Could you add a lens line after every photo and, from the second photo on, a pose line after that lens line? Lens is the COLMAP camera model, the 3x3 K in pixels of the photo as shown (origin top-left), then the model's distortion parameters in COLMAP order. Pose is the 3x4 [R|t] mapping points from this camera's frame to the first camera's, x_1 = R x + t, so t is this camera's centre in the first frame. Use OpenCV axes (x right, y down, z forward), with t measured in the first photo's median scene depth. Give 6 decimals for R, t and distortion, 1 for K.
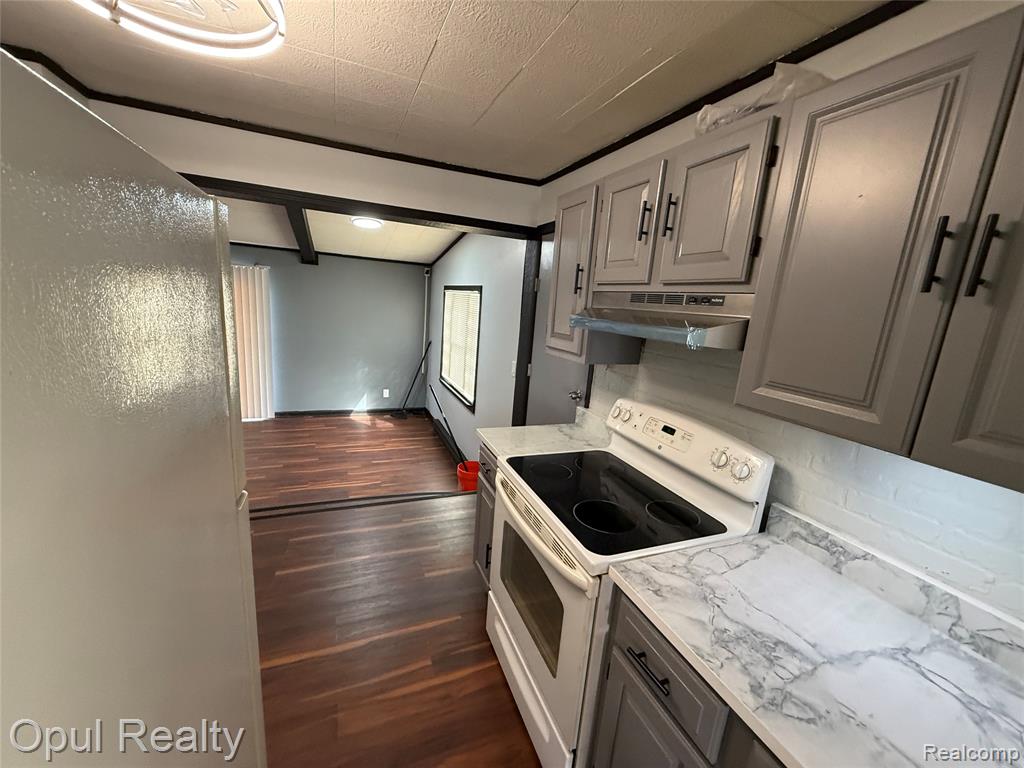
lens RADIAL K [[404.9, 0, 507.8], [0, 404.9, 381.0], [0, 0, 1]] dist [-0.001113, 0.000199]
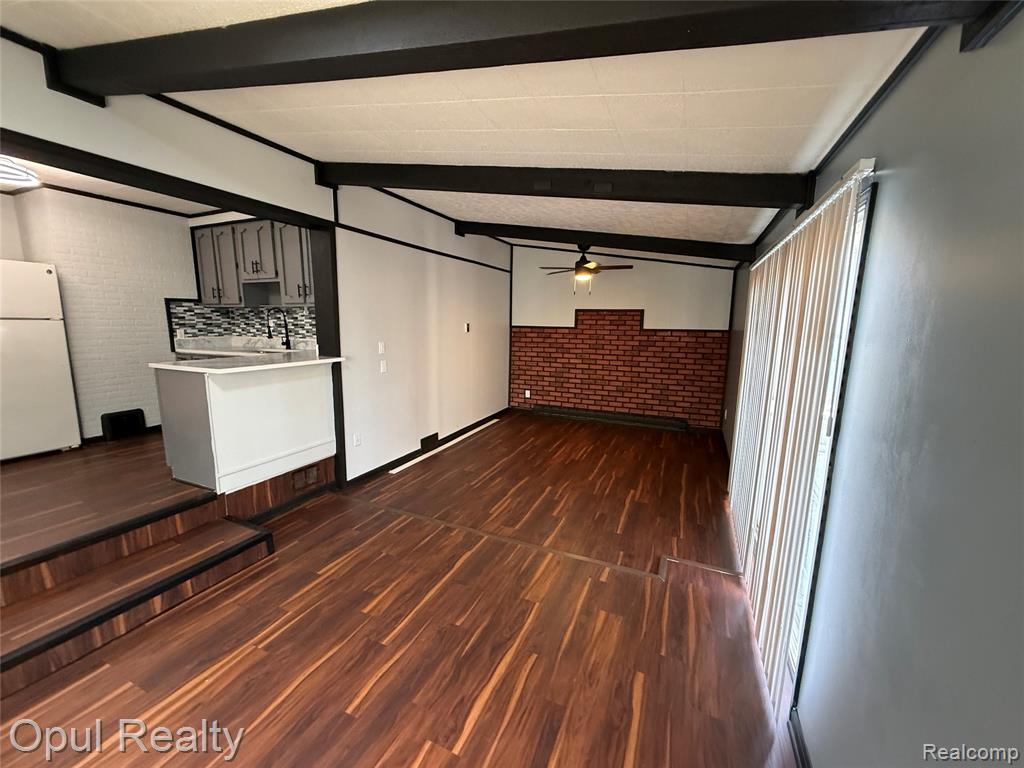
lens RADIAL K [[404.9, 0, 507.2], [0, 404.9, 382.6], [0, 0, 1]] dist [-0.001113, 0.000199]
pose [[-0.724187, 0.015981, -0.689418, -0.991783], [-0.206878, 0.948650, 0.239301, -0.633010], [0.657840, 0.315925, -0.683694, 3.811494]]
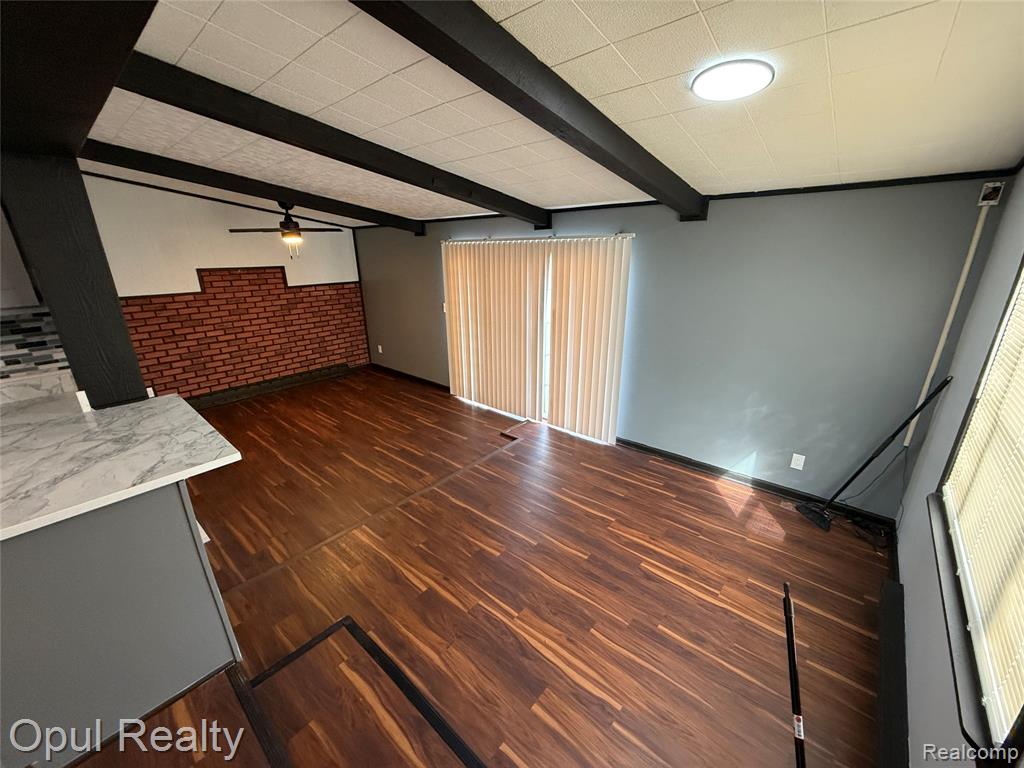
lens RADIAL K [[404.9, 0, 508.9], [0, 404.9, 386.0], [0, 0, 1]] dist [-0.001113, 0.000199]
pose [[0.441236, 0.202210, -0.874312, -0.146577], [-0.131398, 0.978340, 0.159957, -0.412496], [0.887719, 0.044305, 0.458249, 1.860360]]
